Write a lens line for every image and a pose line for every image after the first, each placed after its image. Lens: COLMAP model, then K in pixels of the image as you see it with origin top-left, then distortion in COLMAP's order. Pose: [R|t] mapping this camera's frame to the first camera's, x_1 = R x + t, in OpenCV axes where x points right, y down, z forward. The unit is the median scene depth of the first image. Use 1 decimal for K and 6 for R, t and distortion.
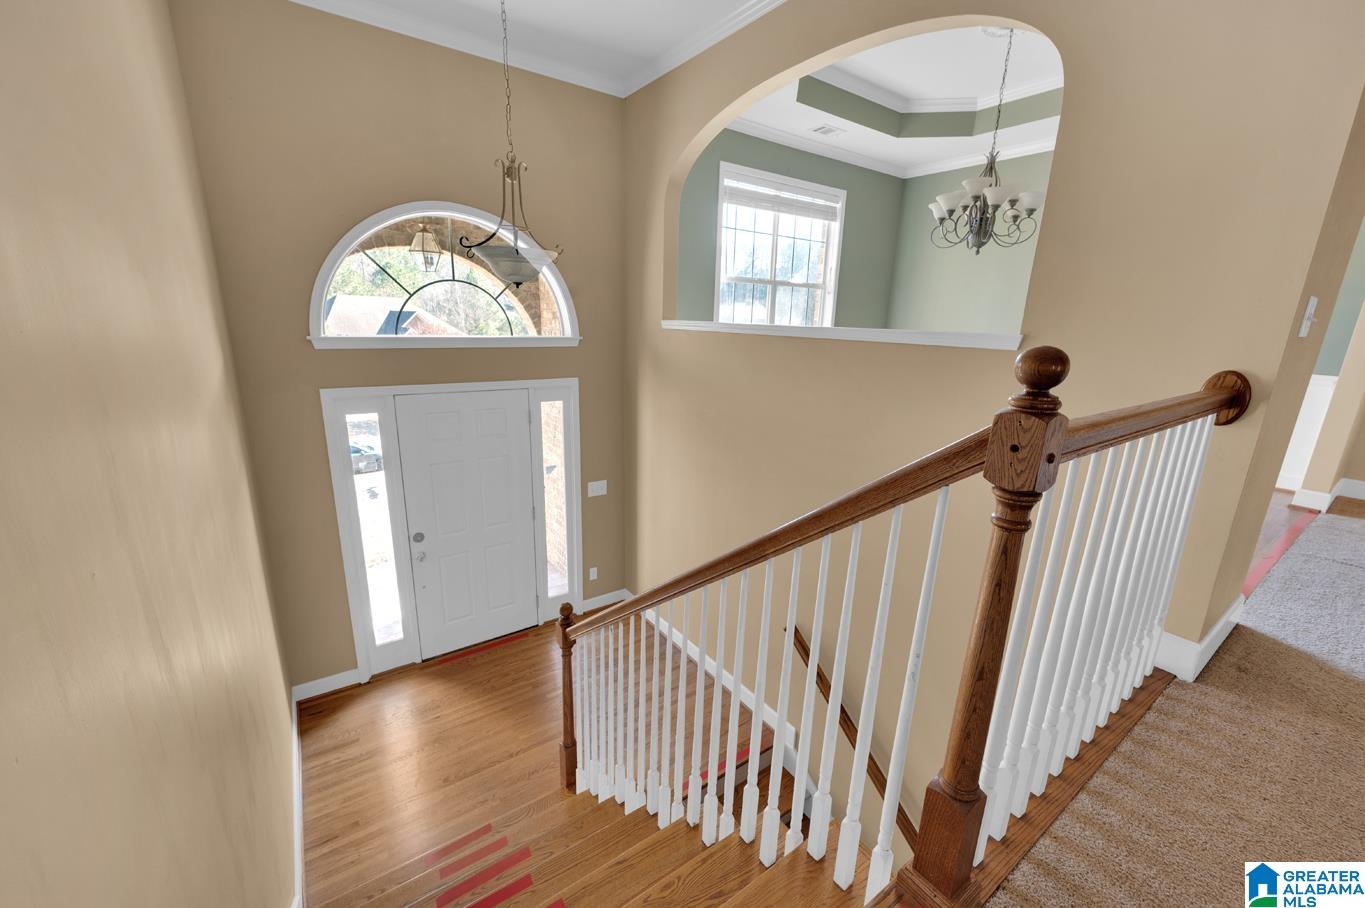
lens RADIAL K [[537.4, 0, 681.9], [0, 537.4, 457.3], [0, 0, 1]] dist [-0.000169, -0.000057]
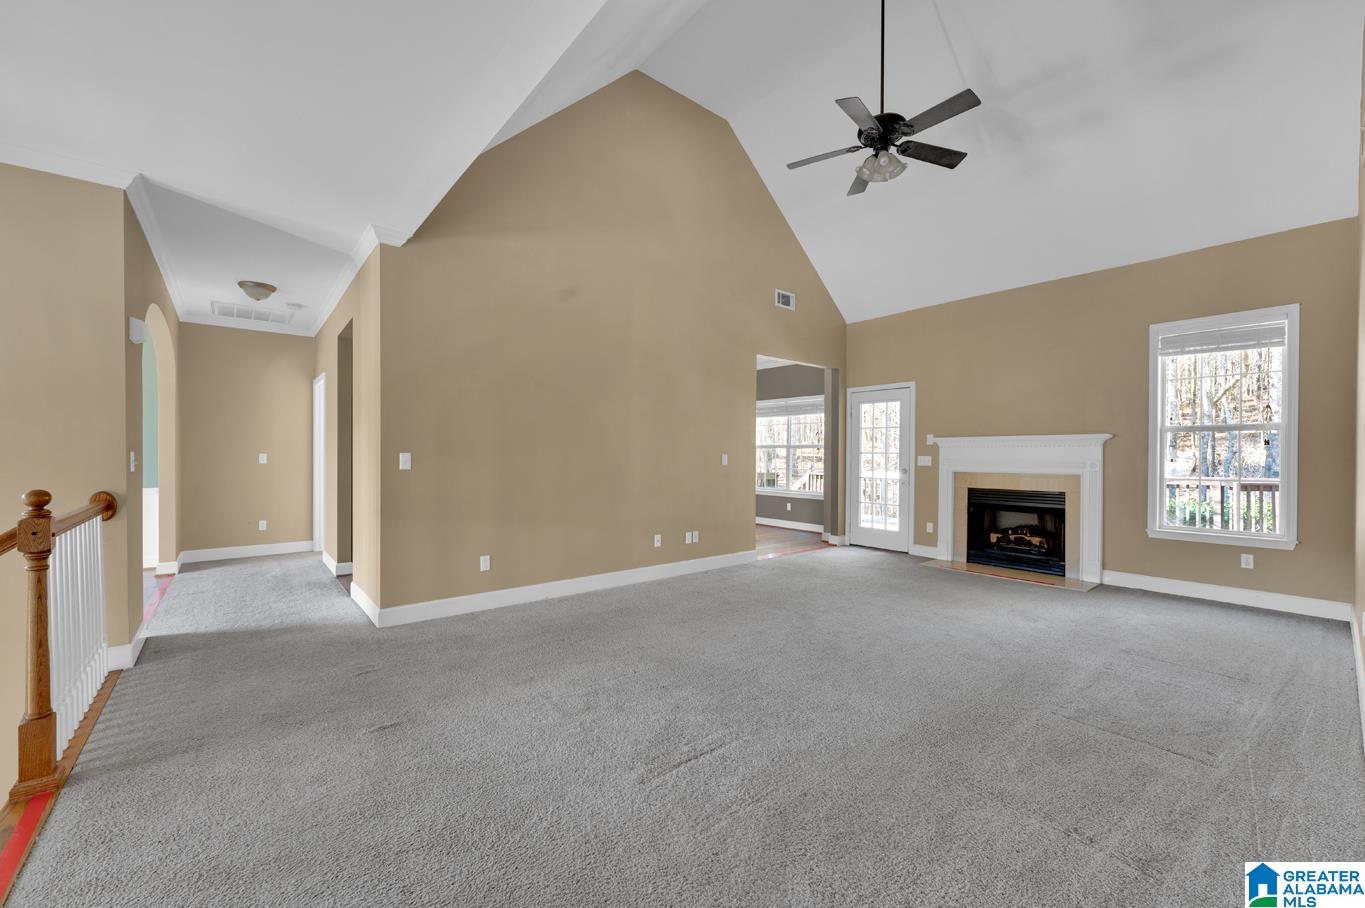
lens RADIAL K [[537.4, 0, 681.9], [0, 537.4, 457.3], [0, 0, 1]] dist [-0.000169, -0.000057]
pose [[-0.079504, -0.036090, 0.996181, -0.993115], [0.248228, 0.967148, 0.054849, 0.121174], [-0.965434, 0.251640, -0.067934, -0.847468]]
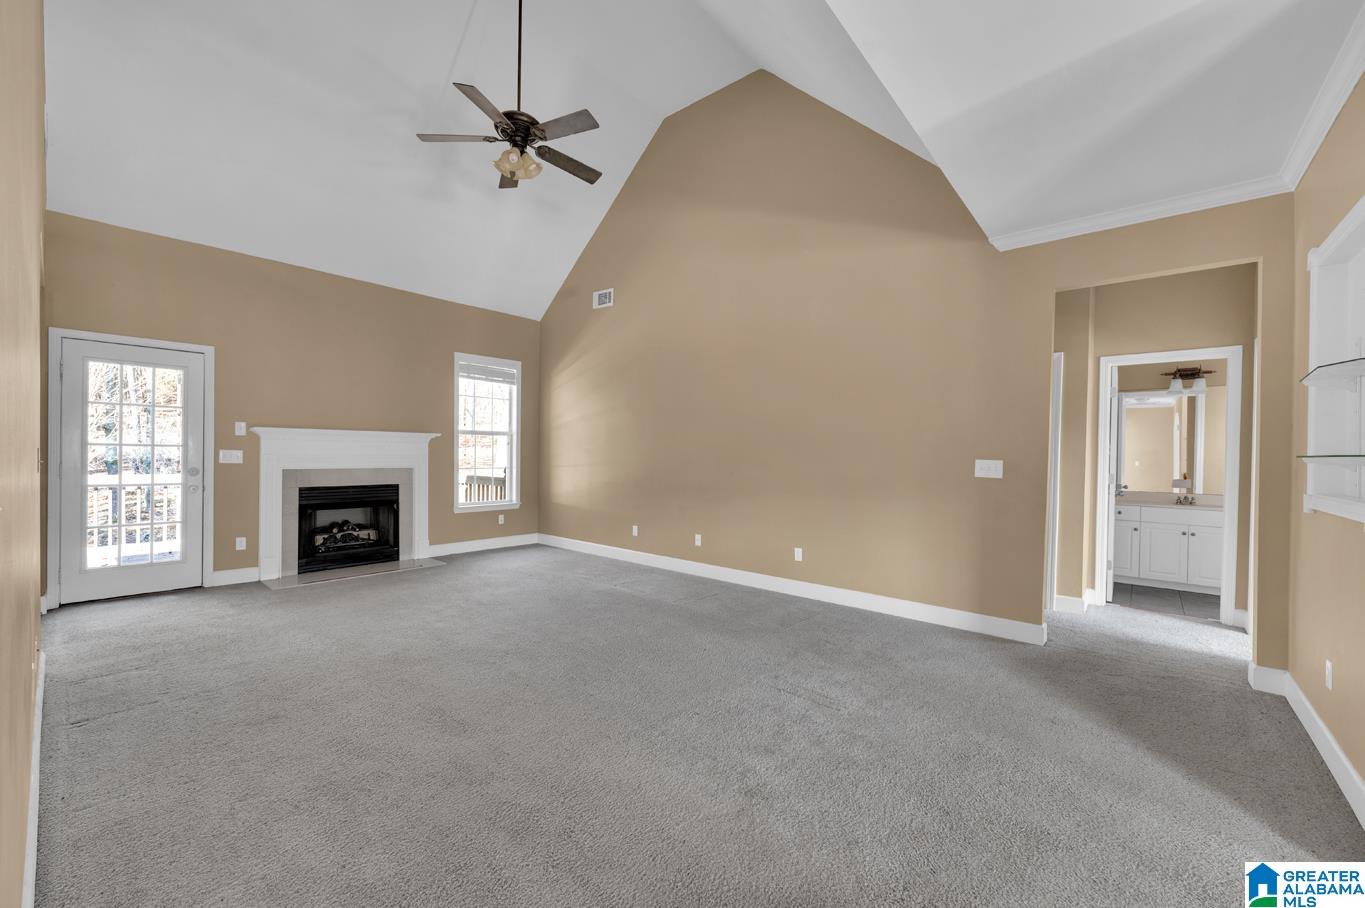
lens RADIAL K [[537.4, 0, 681.9], [0, 537.4, 457.3], [0, 0, 1]] dist [-0.000169, -0.000057]
pose [[-0.968216, -0.046266, -0.245801, 2.655174], [-0.109702, 0.961726, 0.251096, -0.440093], [0.224776, 0.270079, -0.936233, 1.461774]]
